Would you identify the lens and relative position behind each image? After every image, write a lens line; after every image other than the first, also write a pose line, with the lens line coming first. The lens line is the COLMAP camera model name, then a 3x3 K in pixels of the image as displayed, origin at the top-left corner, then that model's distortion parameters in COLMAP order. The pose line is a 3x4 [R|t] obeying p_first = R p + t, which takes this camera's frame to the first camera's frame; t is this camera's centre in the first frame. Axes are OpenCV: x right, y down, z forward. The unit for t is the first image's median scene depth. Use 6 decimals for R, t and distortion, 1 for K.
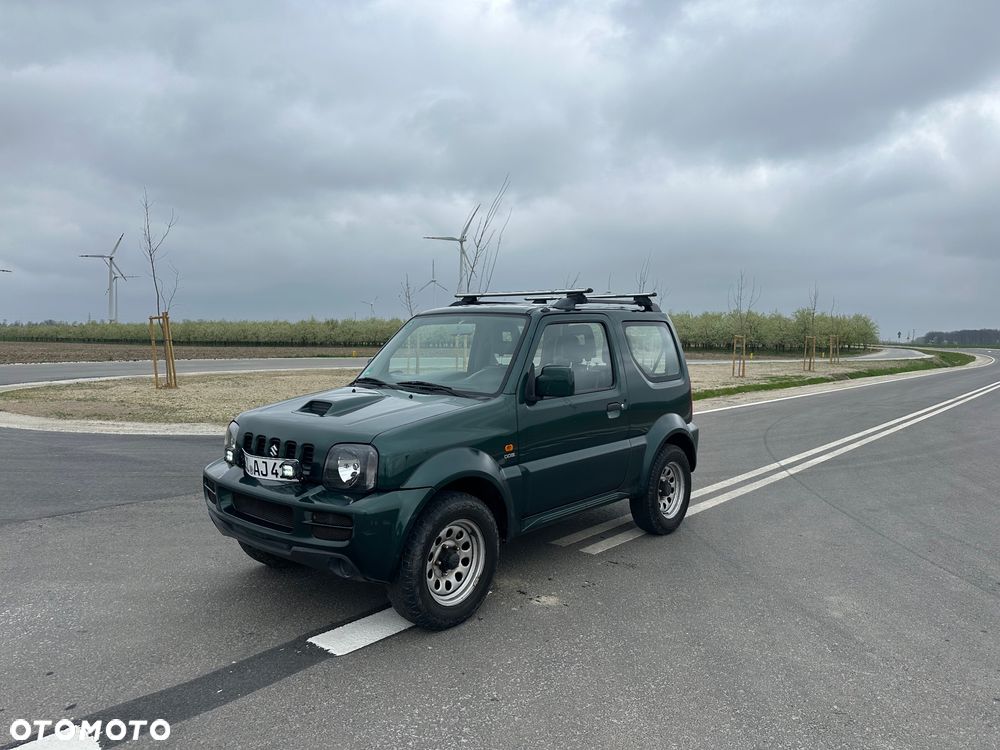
lens RADIAL K [[695.7, 0, 495.7], [0, 695.7, 378.8], [0, 0, 1]] dist [0.102216, -0.147661]
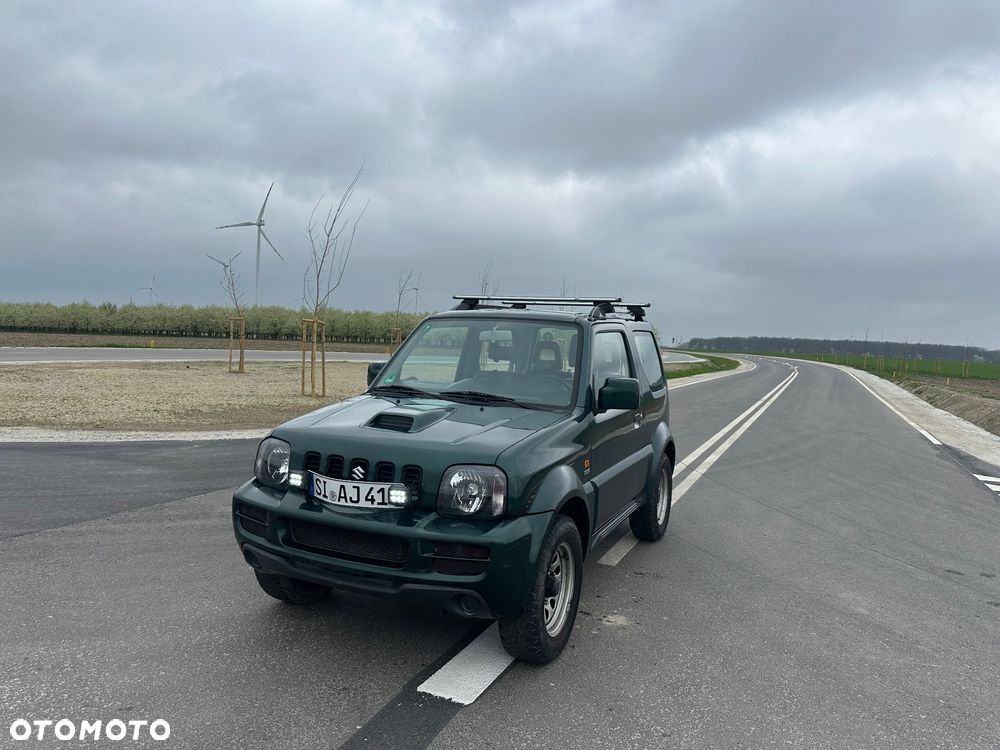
lens RADIAL K [[701.2, 0, 497.0], [0, 701.2, 380.6], [0, 0, 1]] dist [0.101841, -0.138379]
pose [[0.960217, 0.012757, 0.278964, -0.267584], [-0.015011, 0.999870, 0.005945, -0.013445], [-0.278852, -0.009896, 0.960283, 0.078996]]
